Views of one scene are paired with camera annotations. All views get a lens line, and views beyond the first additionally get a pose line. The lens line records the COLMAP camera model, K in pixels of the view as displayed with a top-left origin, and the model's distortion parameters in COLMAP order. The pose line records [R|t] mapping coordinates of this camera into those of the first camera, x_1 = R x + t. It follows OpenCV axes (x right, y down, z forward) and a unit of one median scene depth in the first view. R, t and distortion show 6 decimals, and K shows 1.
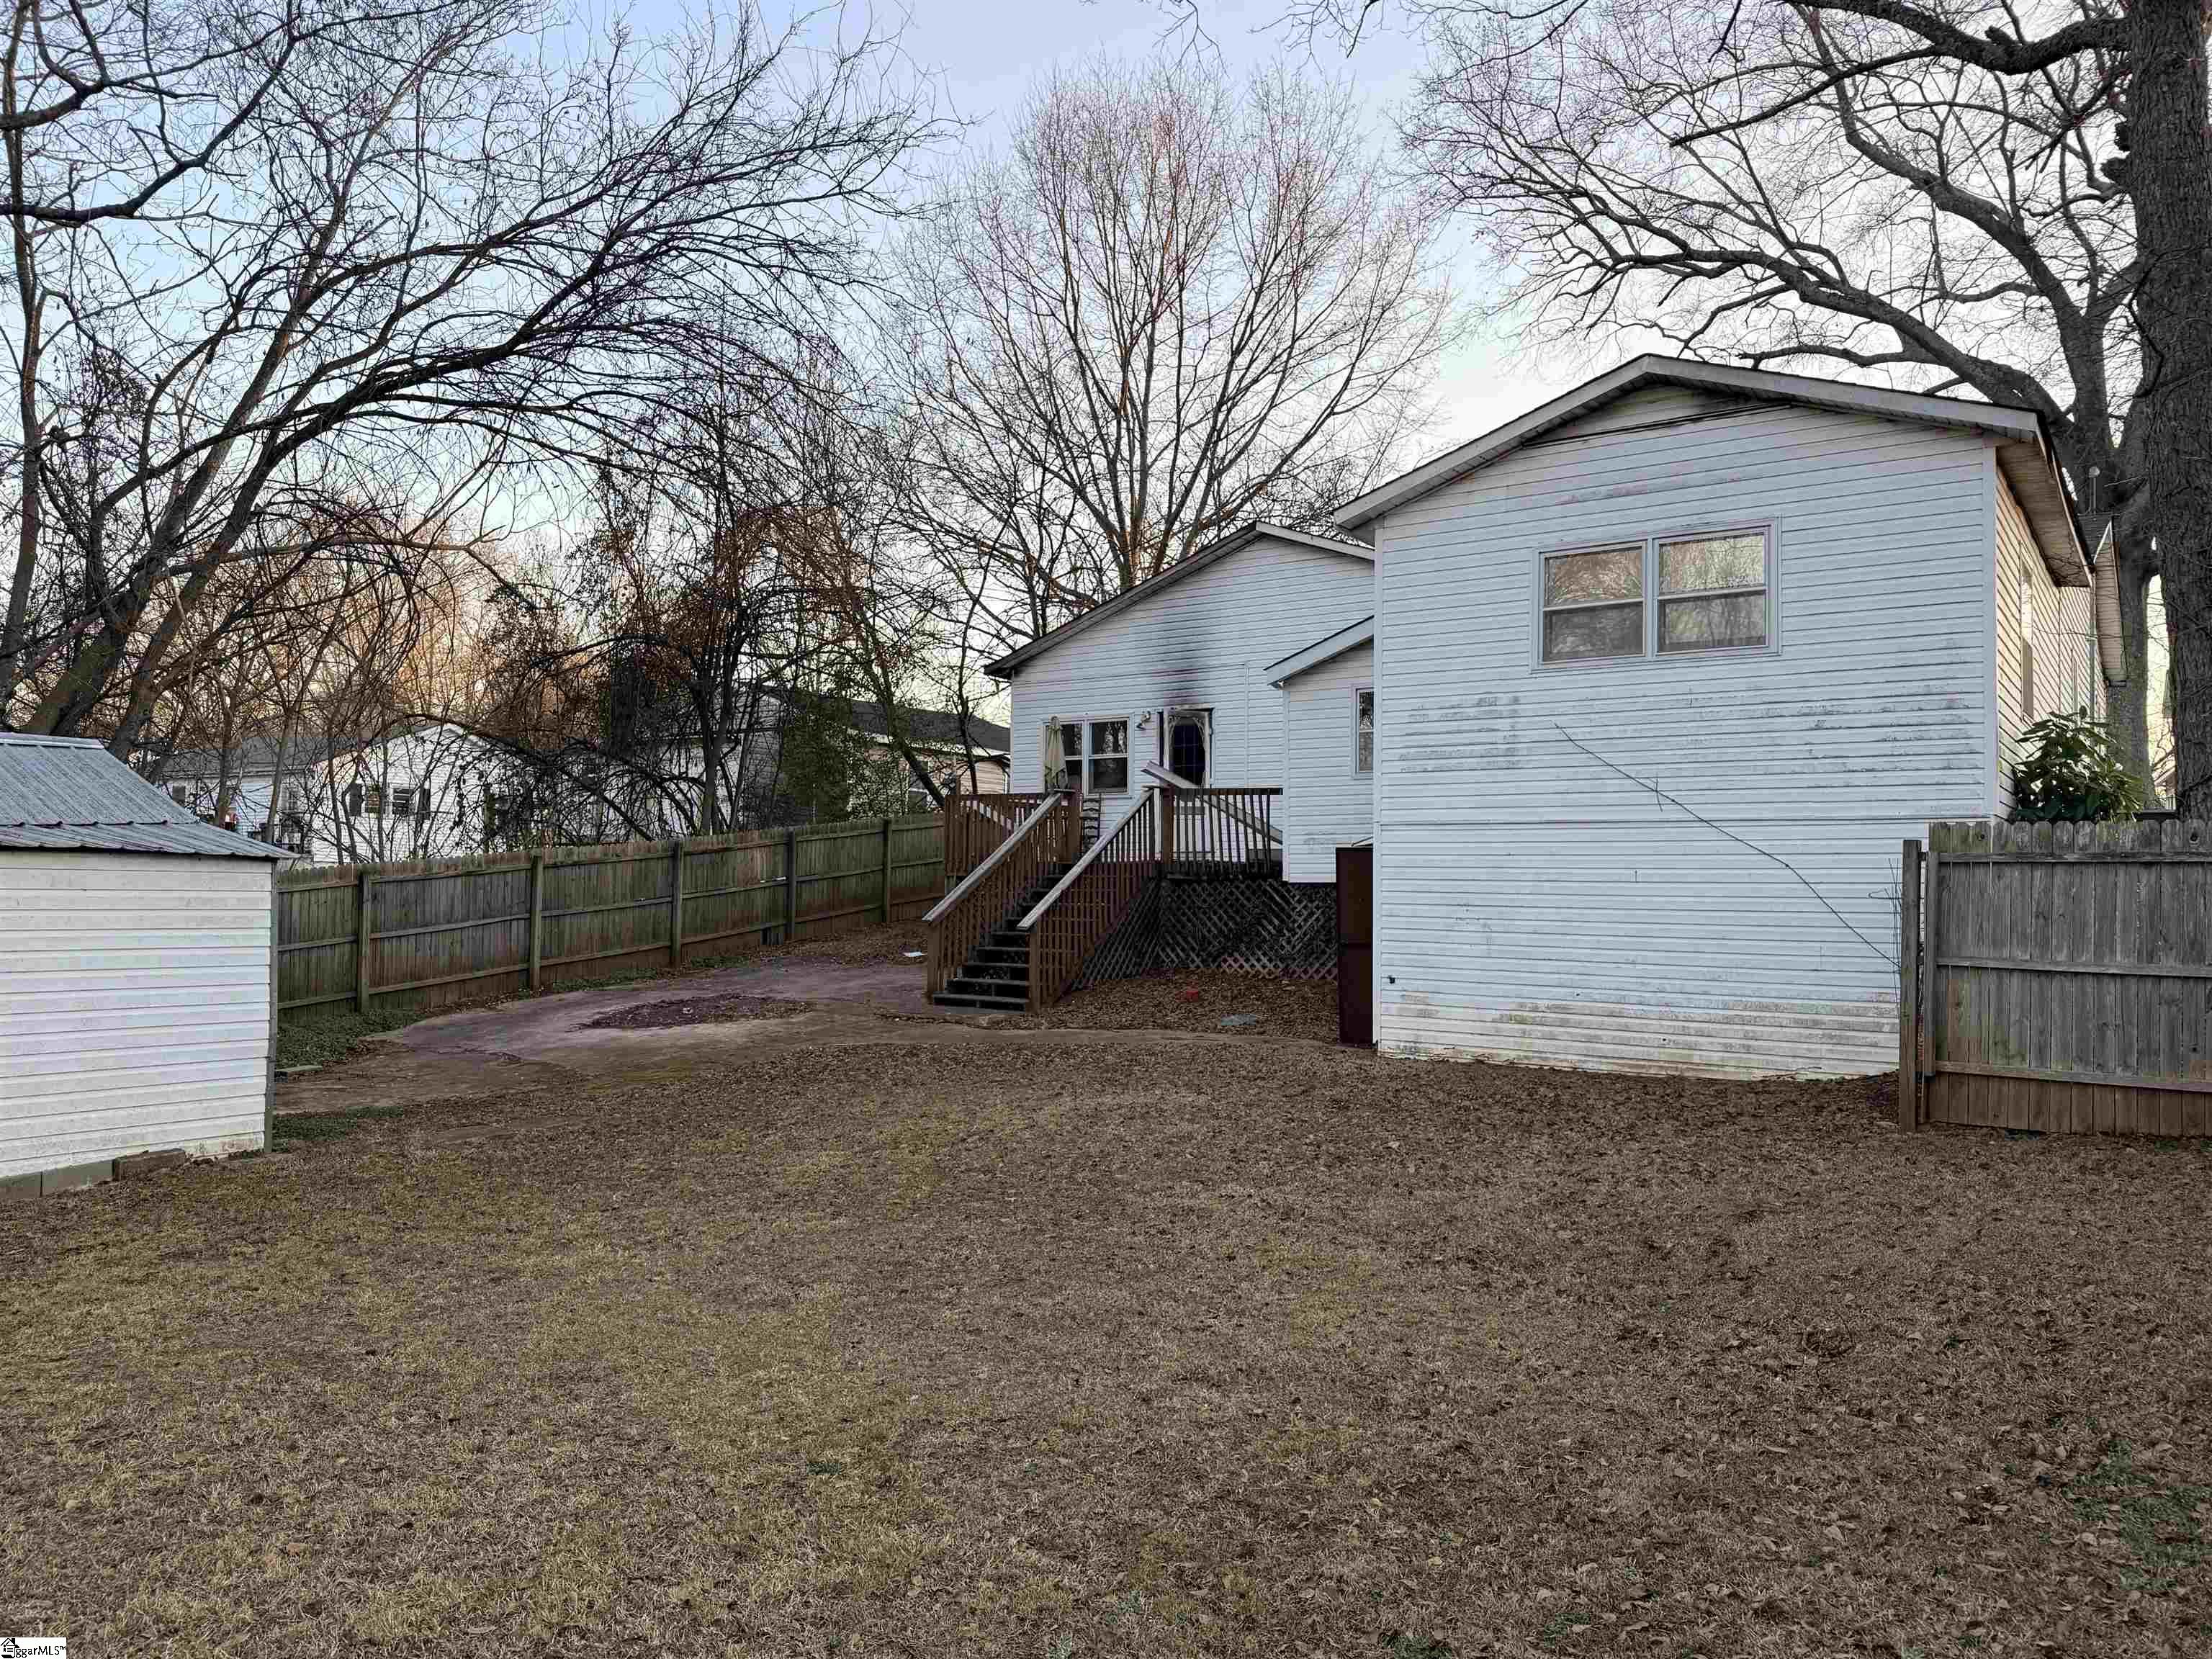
lens RADIAL K [[1540.6, 0, 1096.9], [0, 1540.6, 841.7], [0, 0, 1]] dist [0.122627, -0.205207]
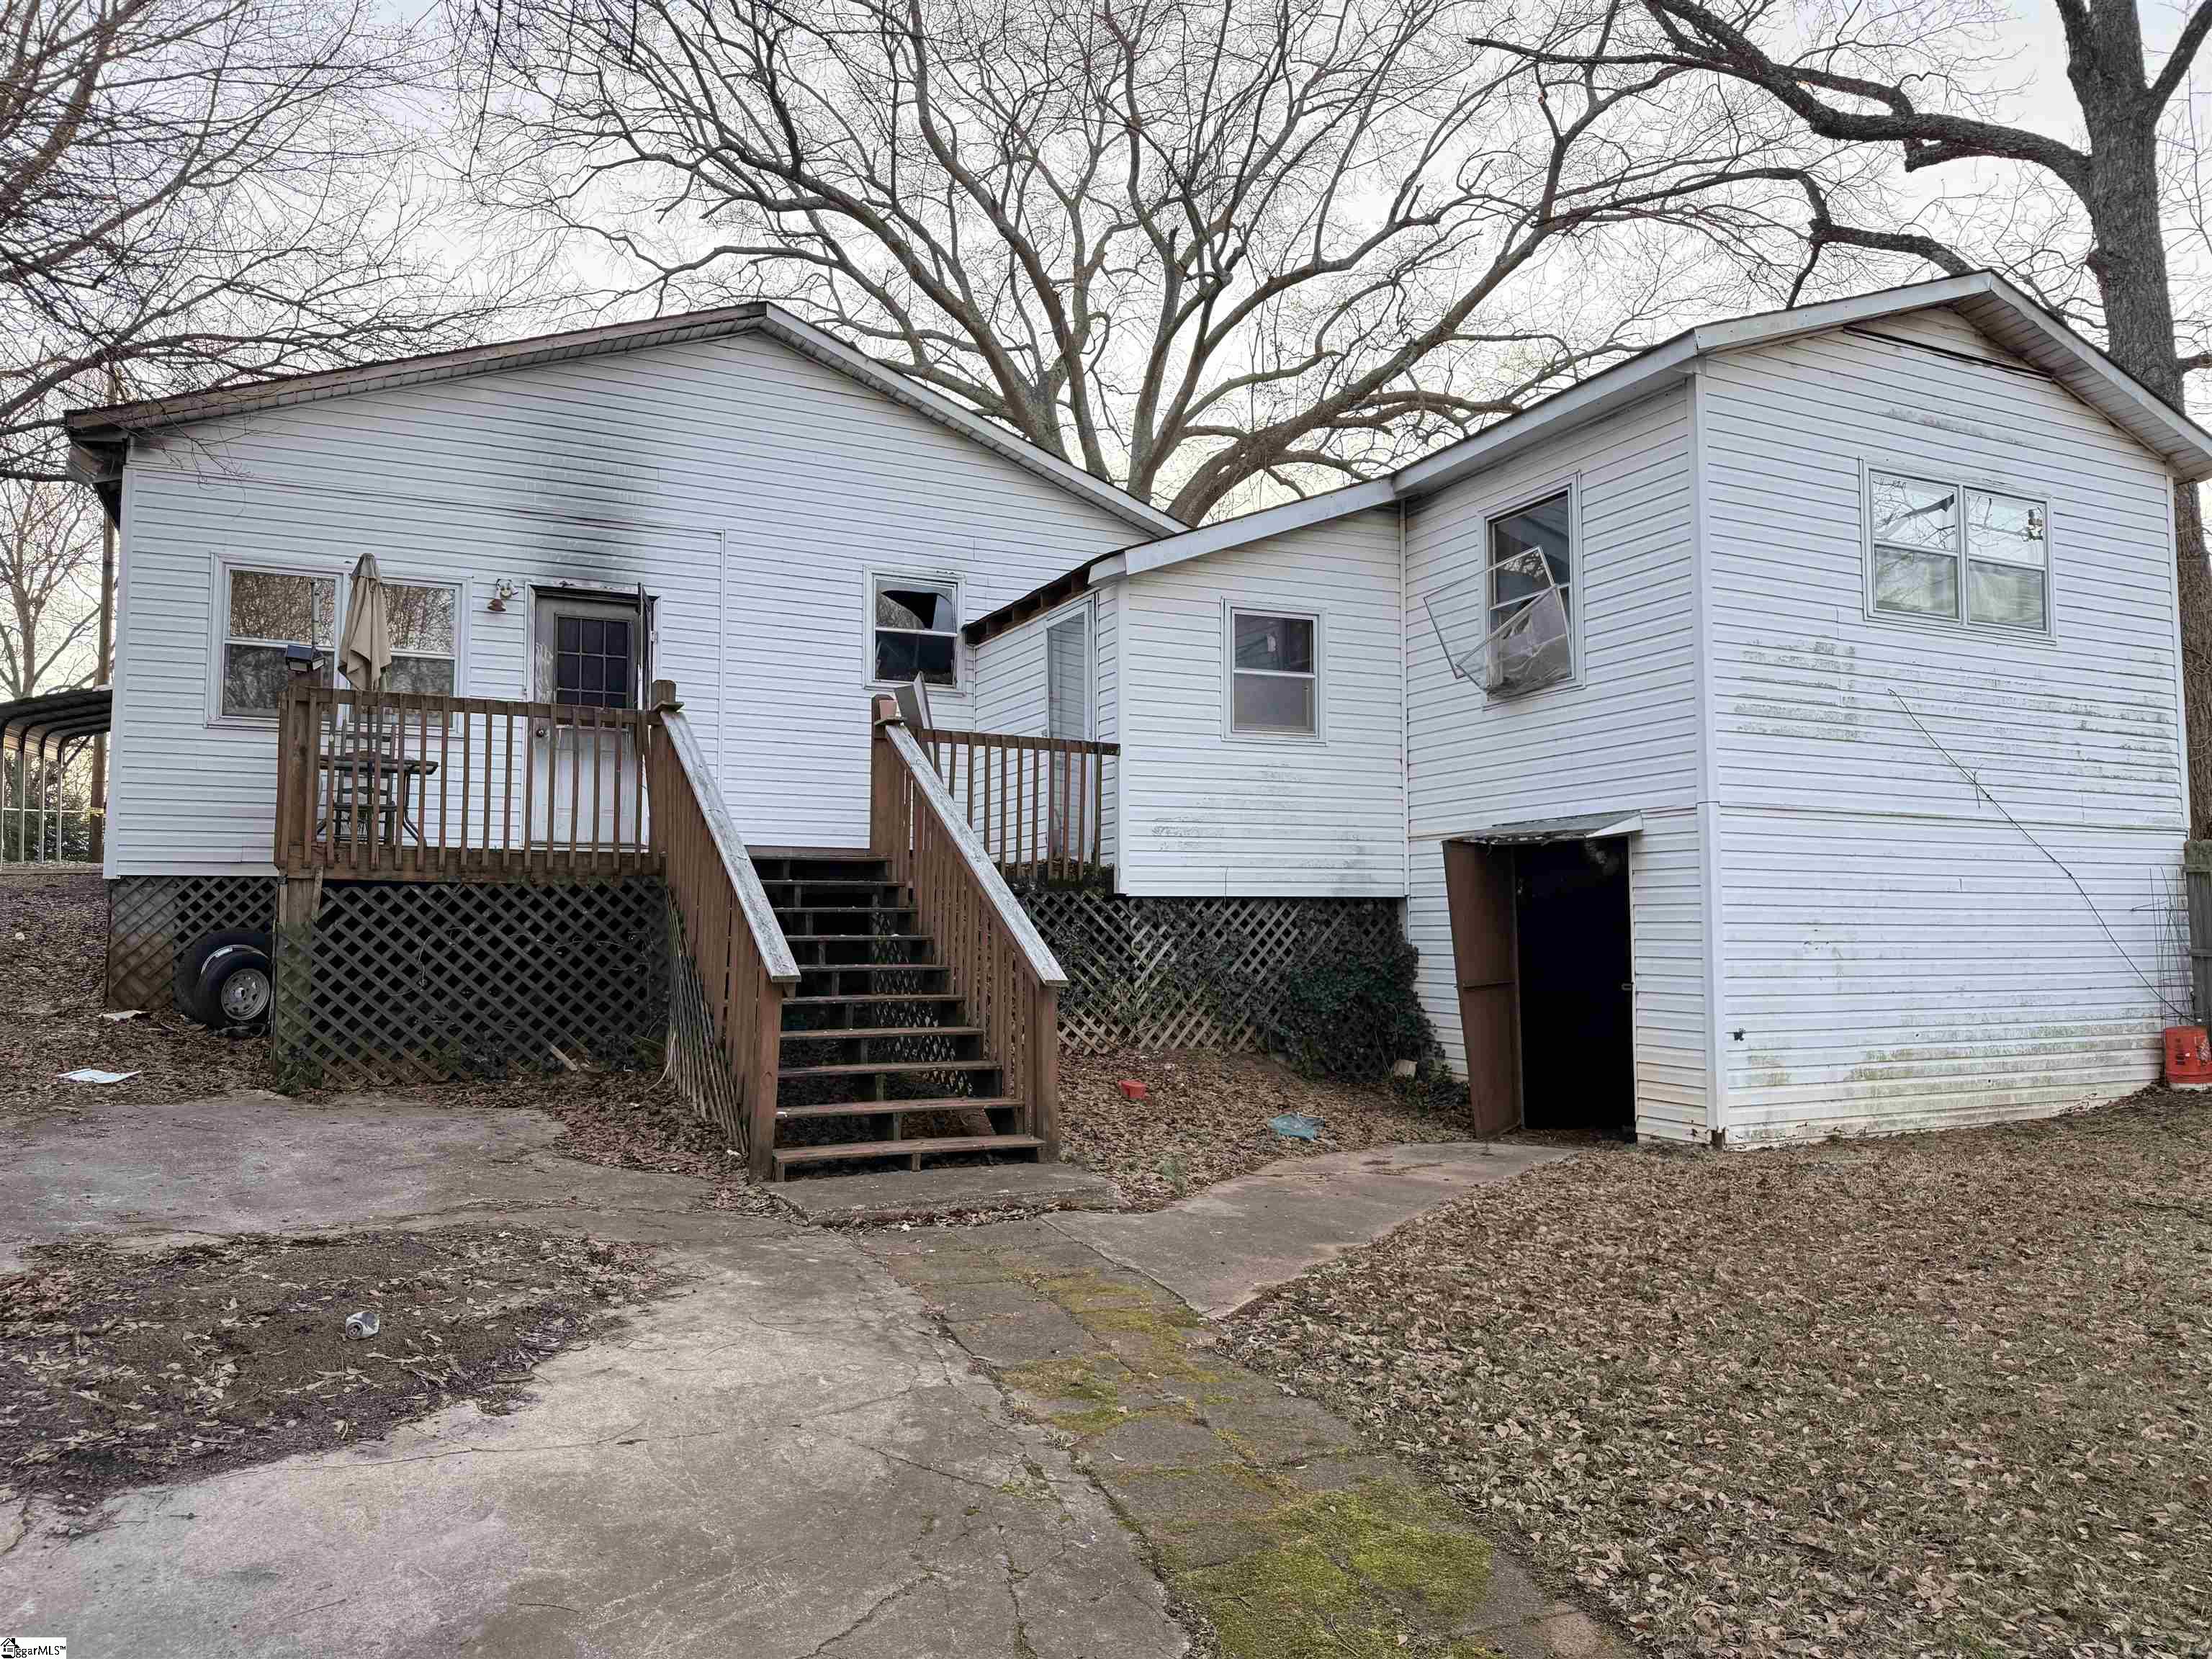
lens RADIAL K [[1540.6, 0, 1096.9], [0, 1540.6, 841.7], [0, 0, 1]] dist [0.122627, -0.205207]
pose [[0.484272, 0.042391, 0.873890, -0.563322], [-0.019102, 0.999100, -0.037879, 0.036737], [-0.874709, 0.001651, 0.484646, 0.934971]]
